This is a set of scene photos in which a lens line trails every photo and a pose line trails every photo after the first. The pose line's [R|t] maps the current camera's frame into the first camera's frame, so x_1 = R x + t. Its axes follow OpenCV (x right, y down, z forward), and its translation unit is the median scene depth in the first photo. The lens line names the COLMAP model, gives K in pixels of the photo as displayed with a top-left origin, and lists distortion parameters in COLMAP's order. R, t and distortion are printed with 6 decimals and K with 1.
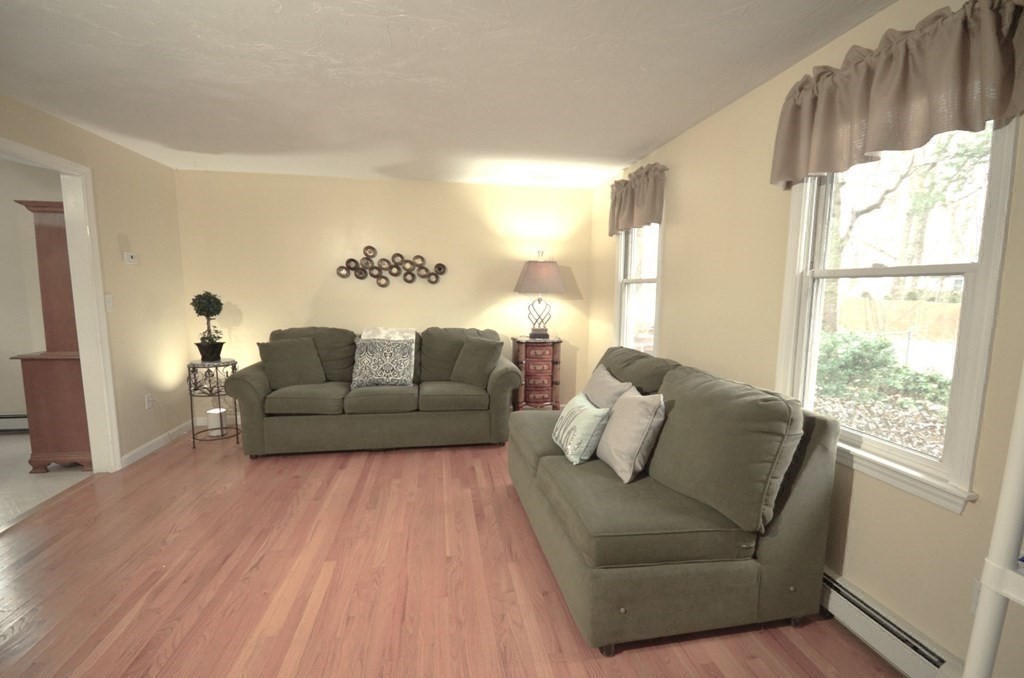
lens RADIAL K [[472.2, 0, 511.5], [0, 472.2, 344.8], [0, 0, 1]] dist [0.000053, 0.000043]
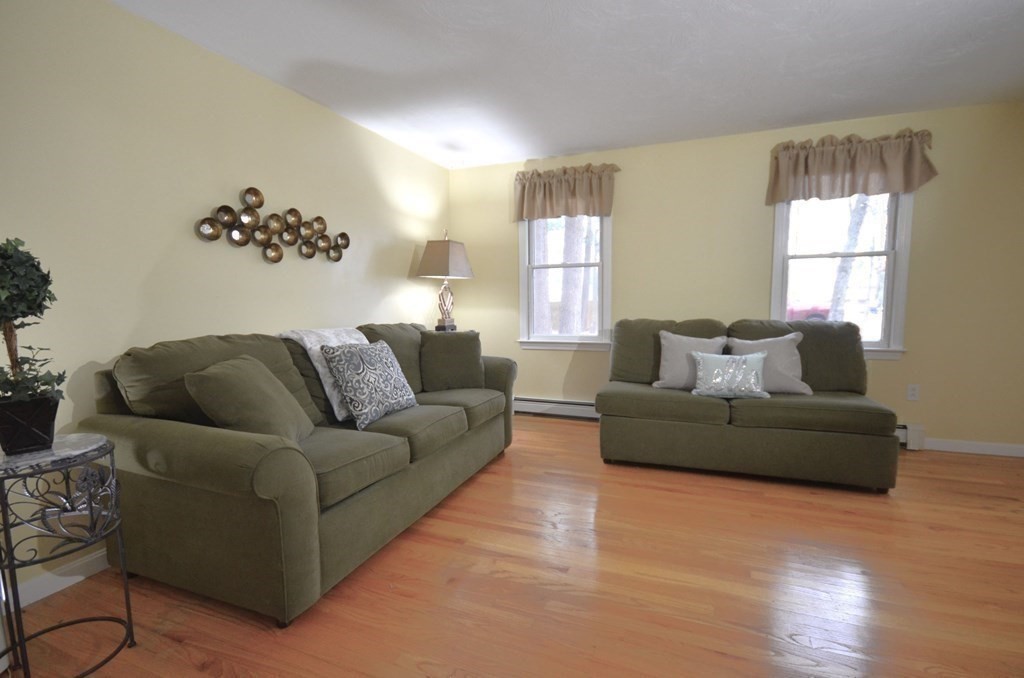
lens RADIAL K [[472.2, 0, 511.5], [0, 472.2, 344.8], [0, 0, 1]] dist [0.000053, 0.000043]
pose [[0.506155, -0.101544, 0.856444, -0.637602], [0.113091, 0.992284, 0.050814, -0.017836], [-0.854996, 0.071136, 0.513733, 0.455299]]
